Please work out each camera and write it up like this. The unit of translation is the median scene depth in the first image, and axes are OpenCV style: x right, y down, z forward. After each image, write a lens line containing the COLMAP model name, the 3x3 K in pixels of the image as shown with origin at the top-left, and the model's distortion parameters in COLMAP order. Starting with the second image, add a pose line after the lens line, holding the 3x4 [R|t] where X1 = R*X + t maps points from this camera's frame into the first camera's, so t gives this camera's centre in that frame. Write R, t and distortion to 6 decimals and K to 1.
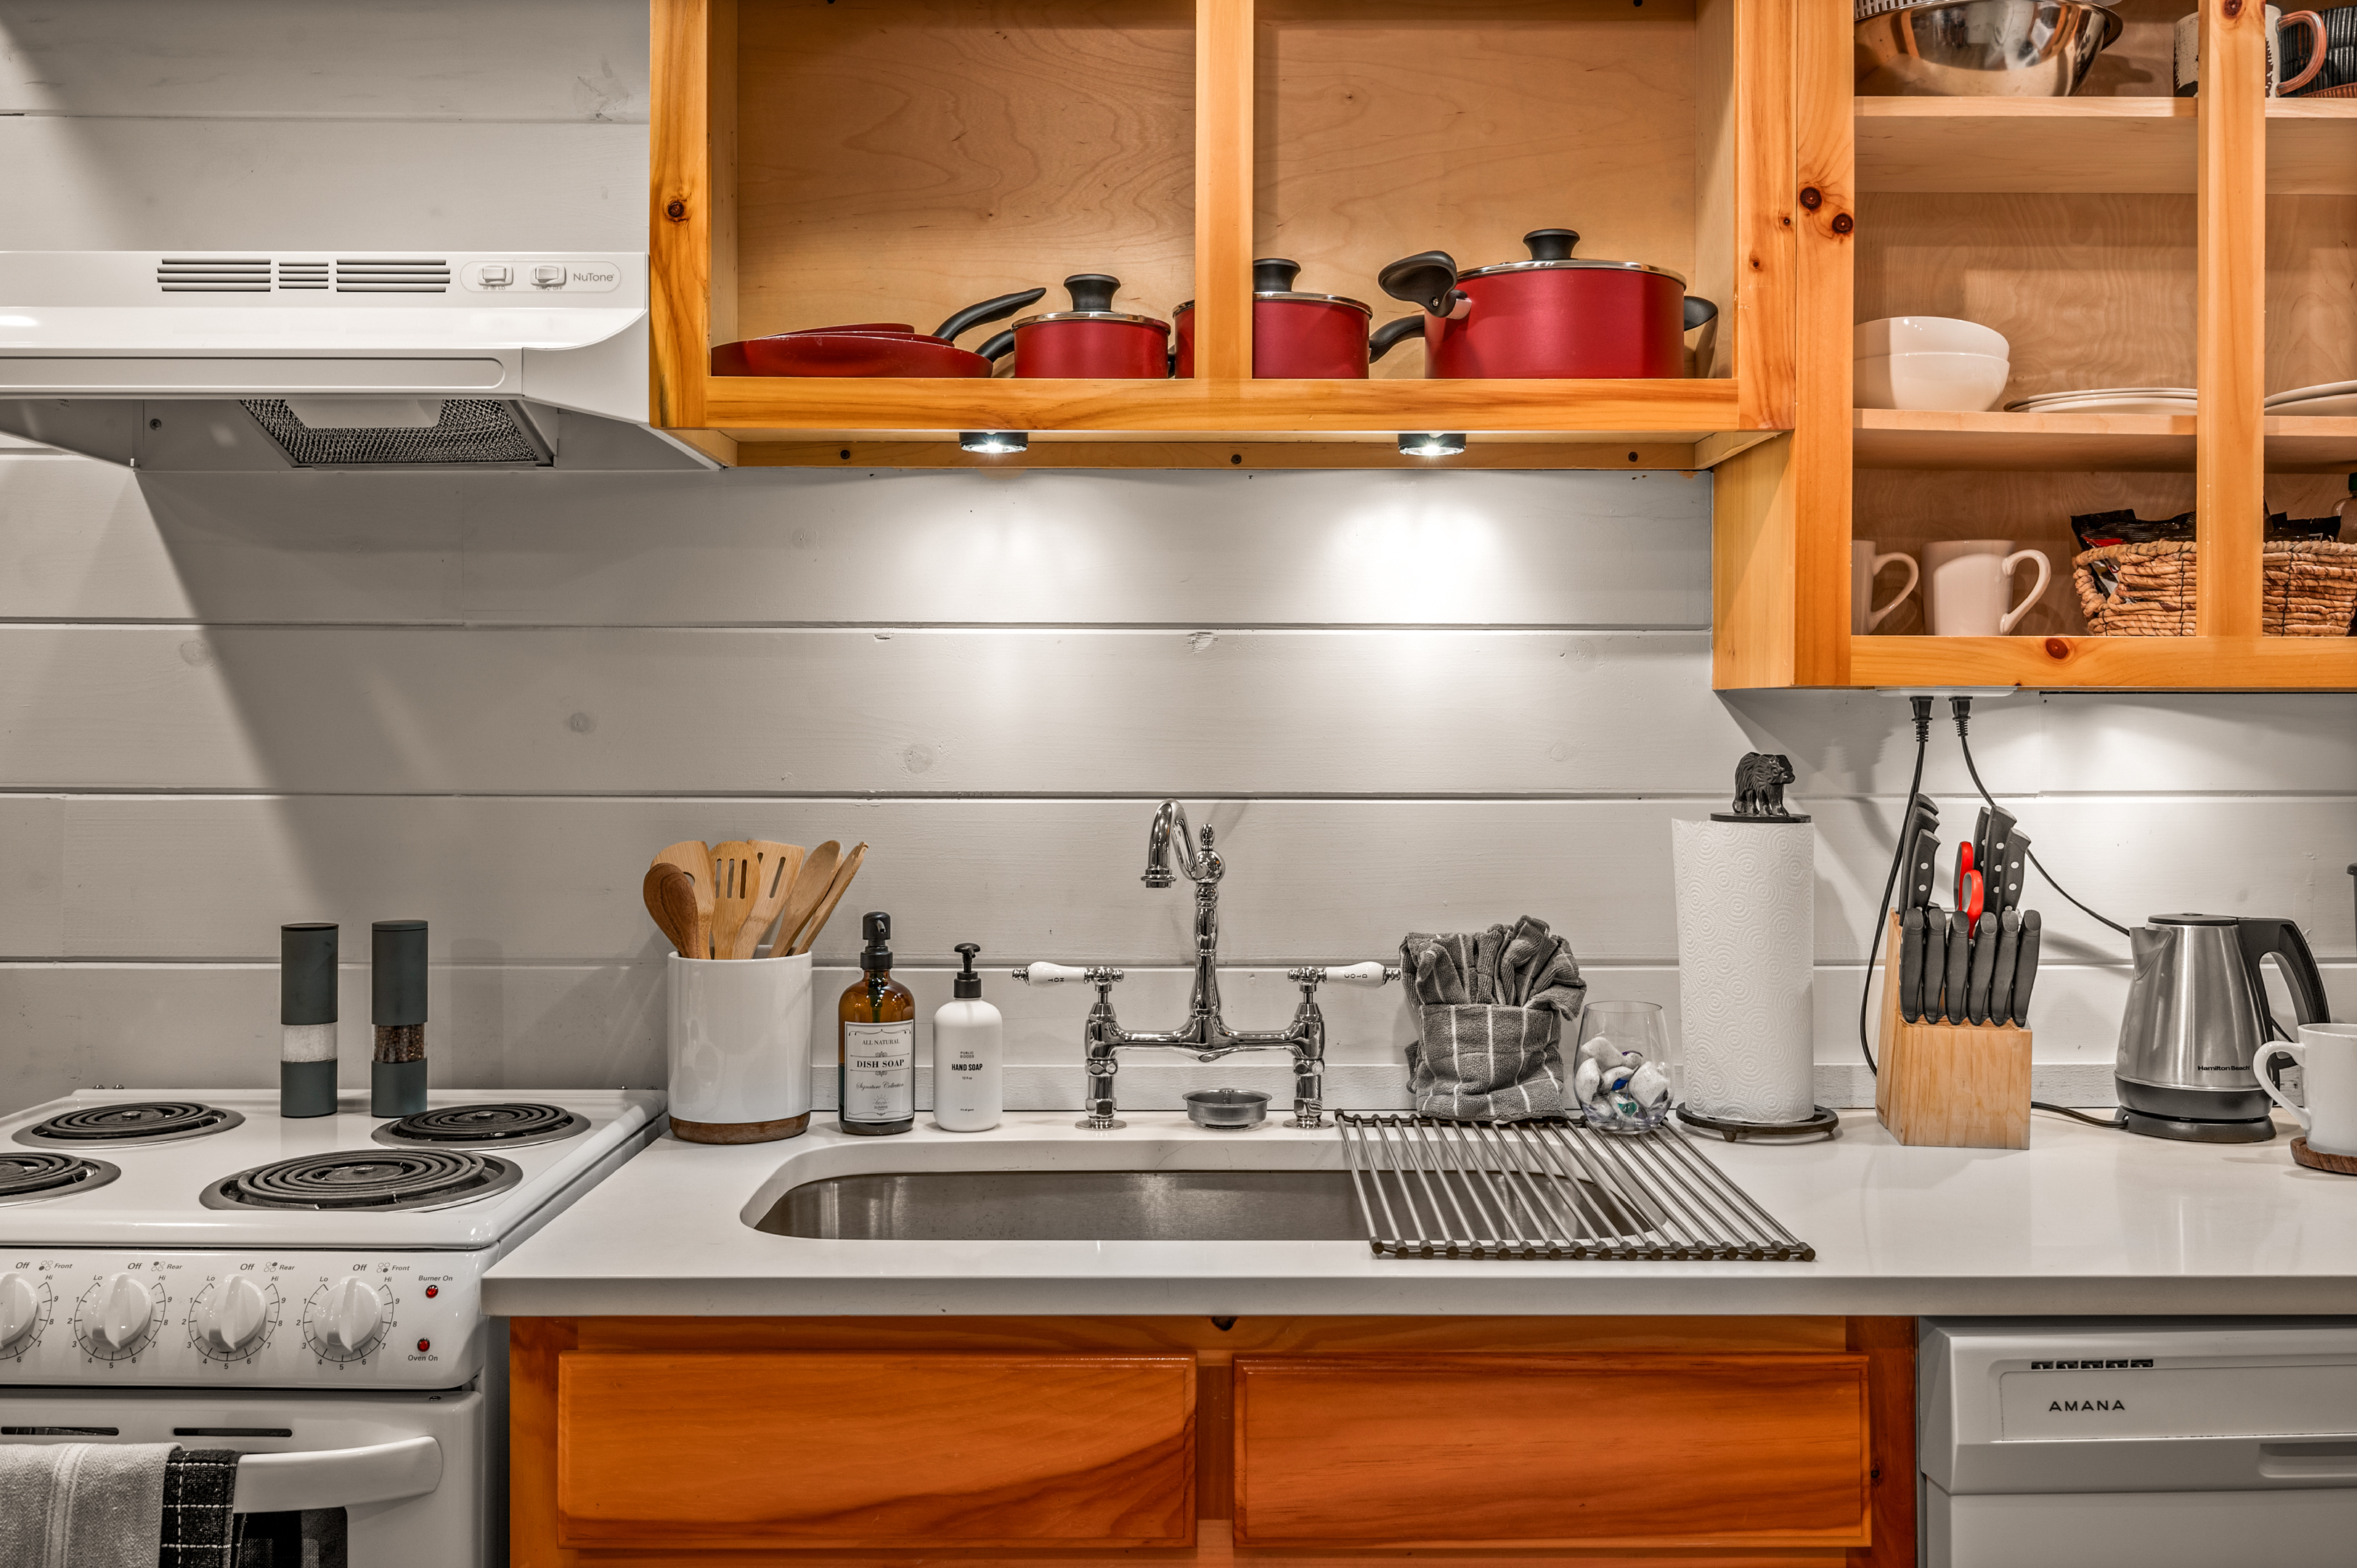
lens RADIAL K [[2073.4, 0, 1235.3], [0, 2073.4, 723.3], [0, 0, 1]] dist [-0.001446, -0.025935]
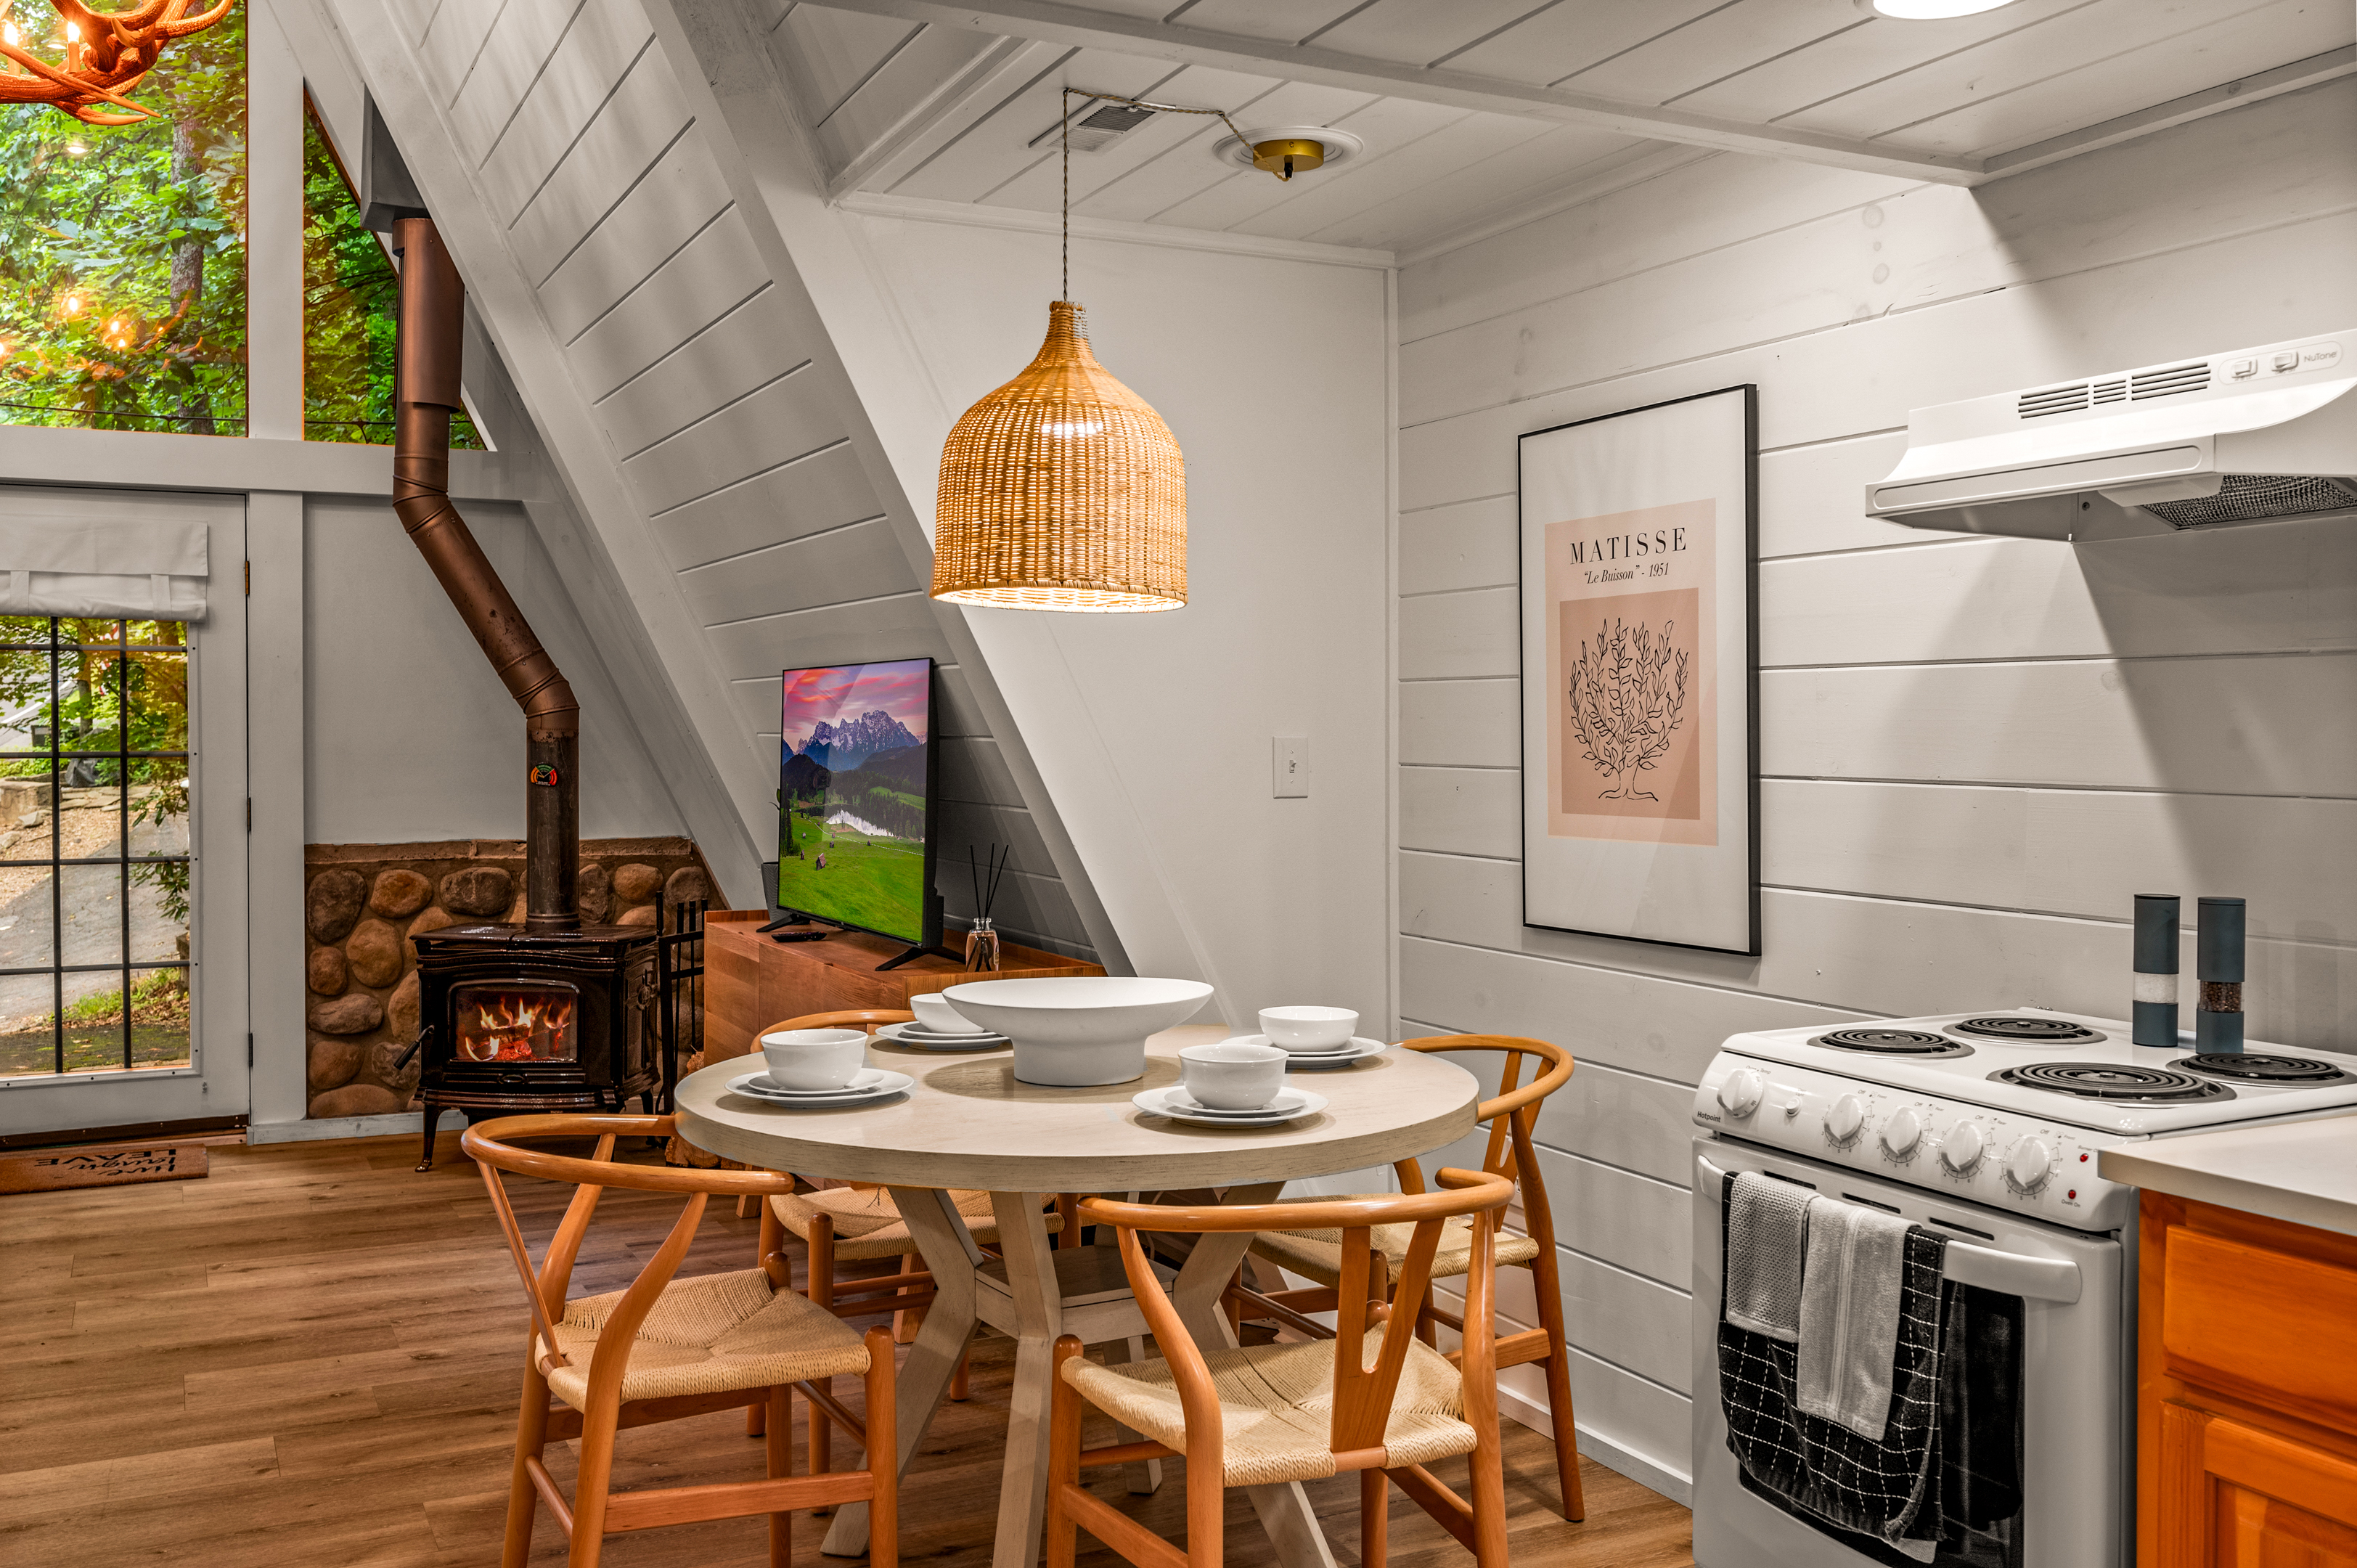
lens RADIAL K [[2064.1, 0, 1150.1], [0, 2064.1, 735.1], [0, 0, 1]] dist [-0.006418, 0.001183]
pose [[0.422860, 0.002442, -0.906192, 0.435044], [-0.004153, 0.999991, 0.000757, 0.001360], [0.906185, 0.003443, 0.422867, -0.089110]]
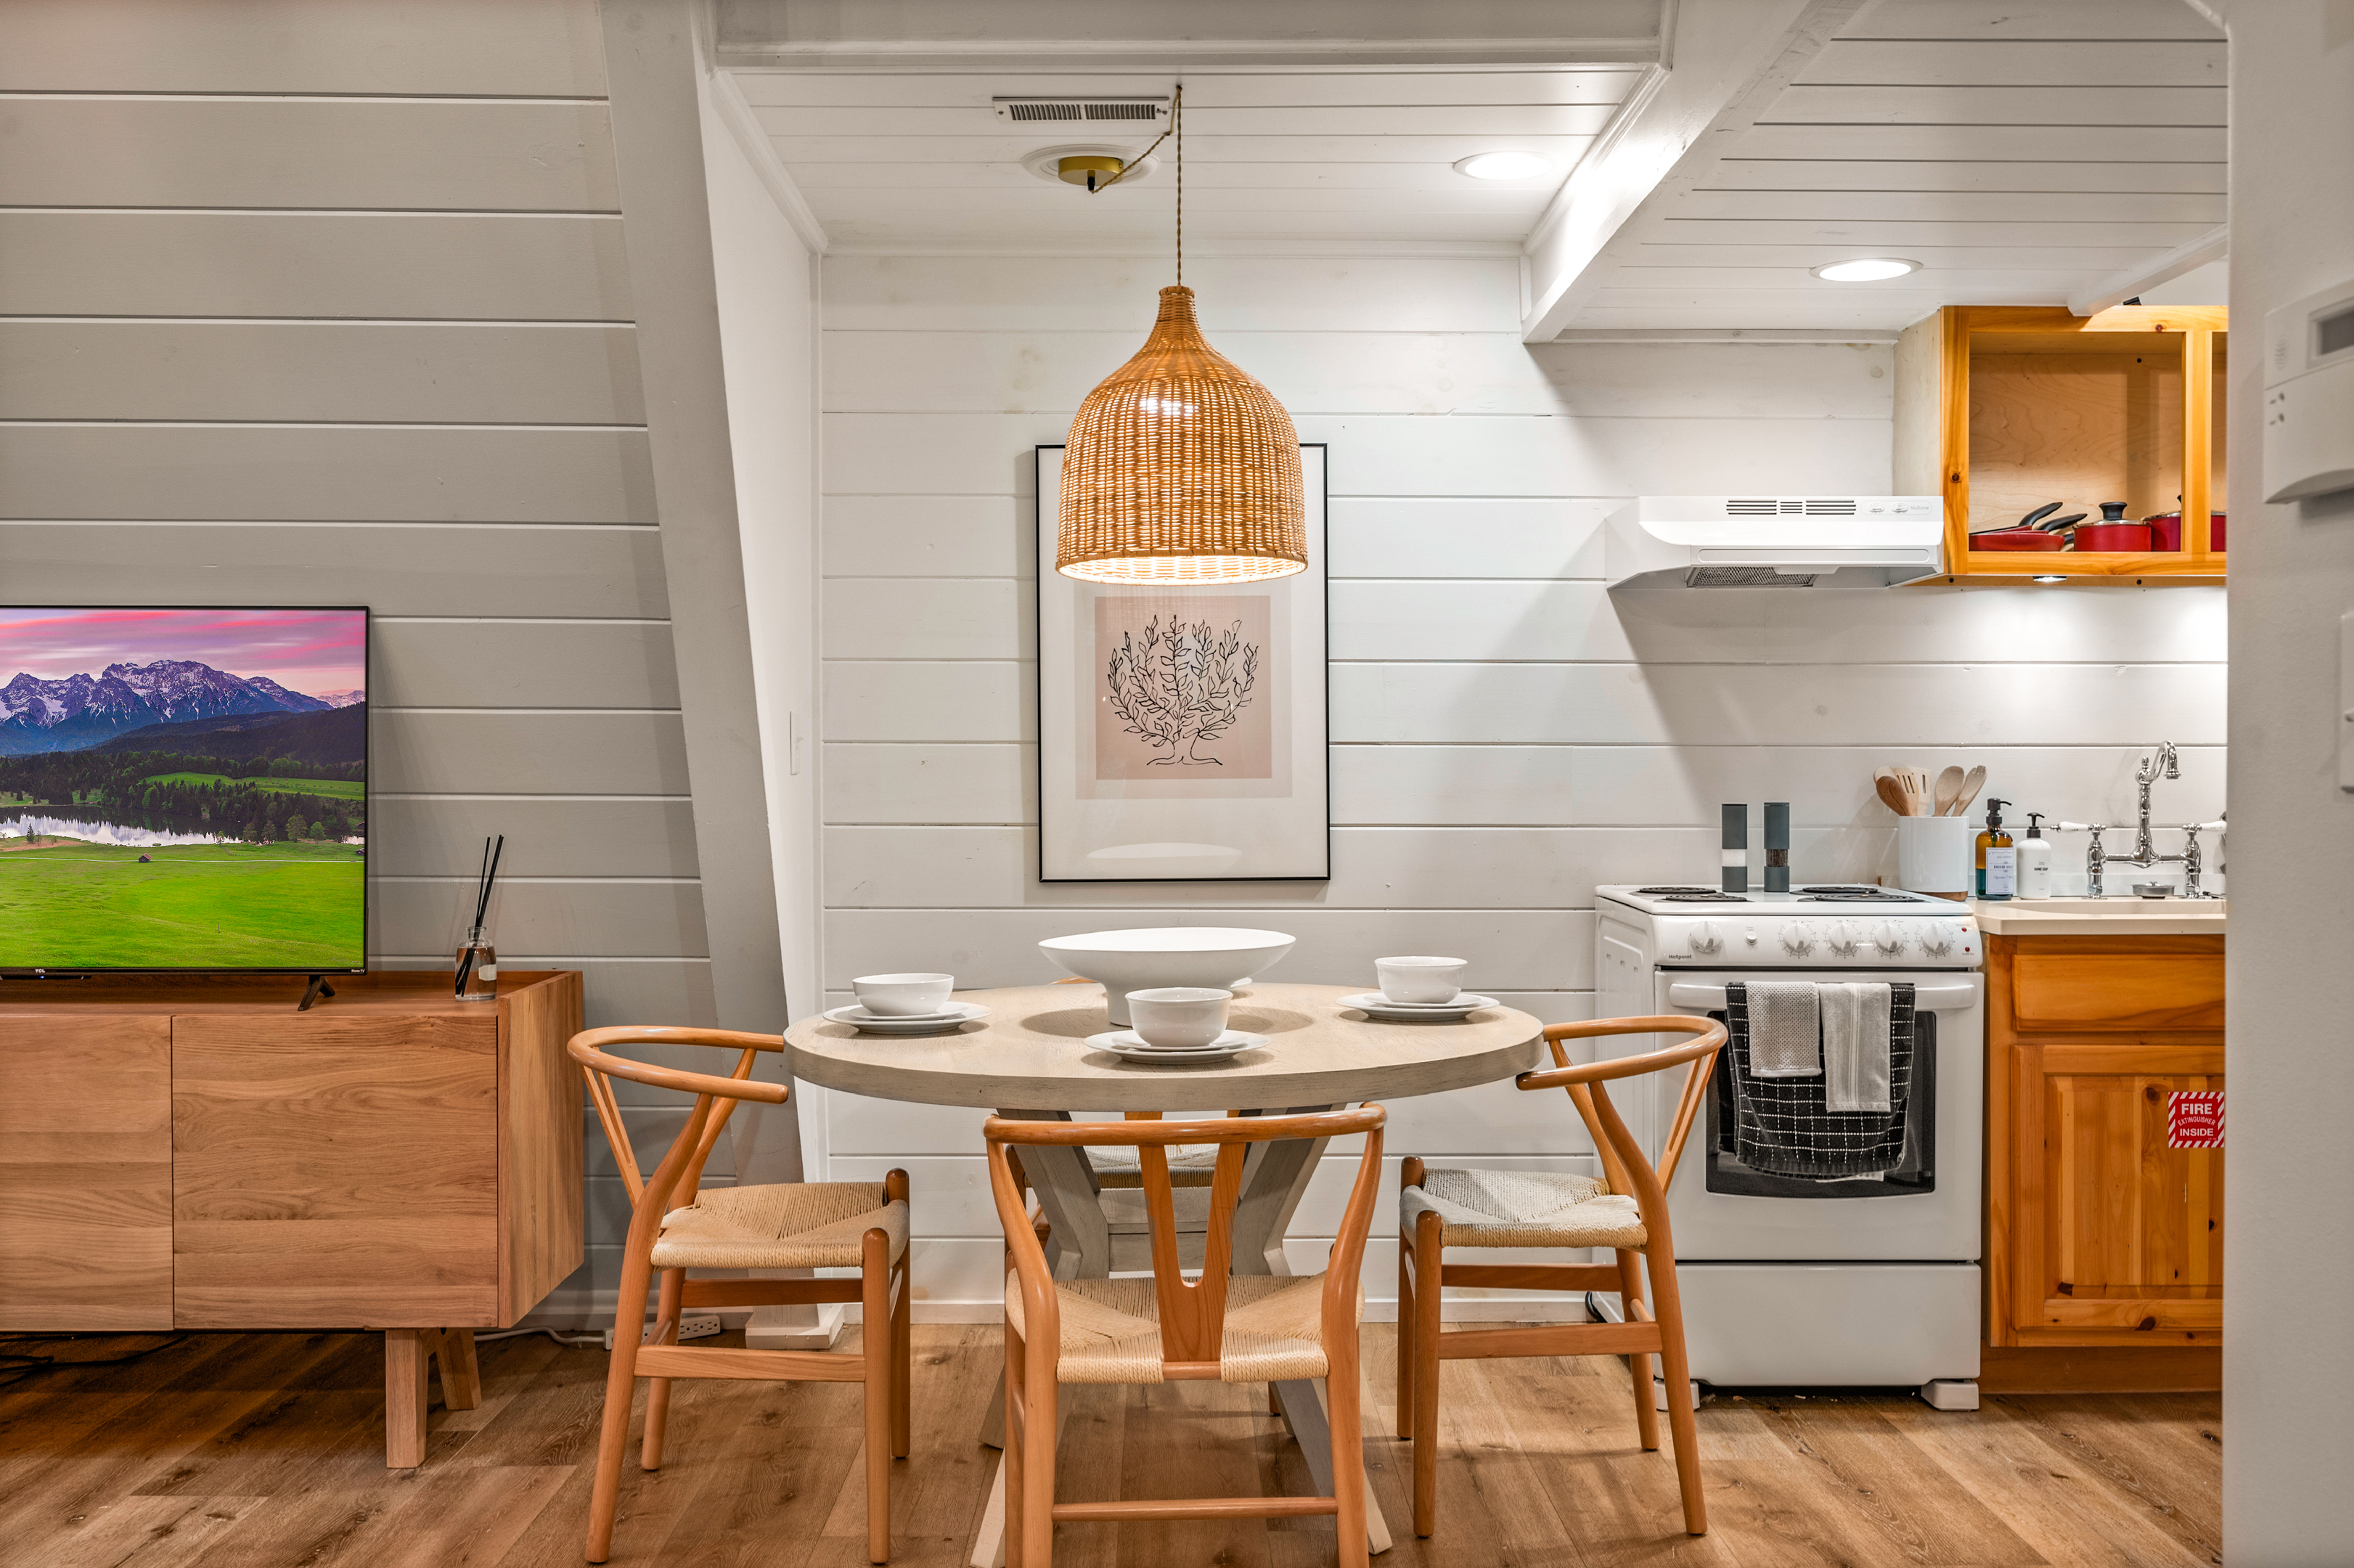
lens RADIAL K [[2061.6, 0, 1181.9], [0, 2061.6, 784.5], [0, 0, 1]] dist [-0.006418, 0.001183]
pose [[0.999939, -0.000679, -0.010987, -1.001540], [0.000798, 0.999941, 0.010853, 0.054660], [0.010979, -0.010861, 0.999881, -1.146292]]
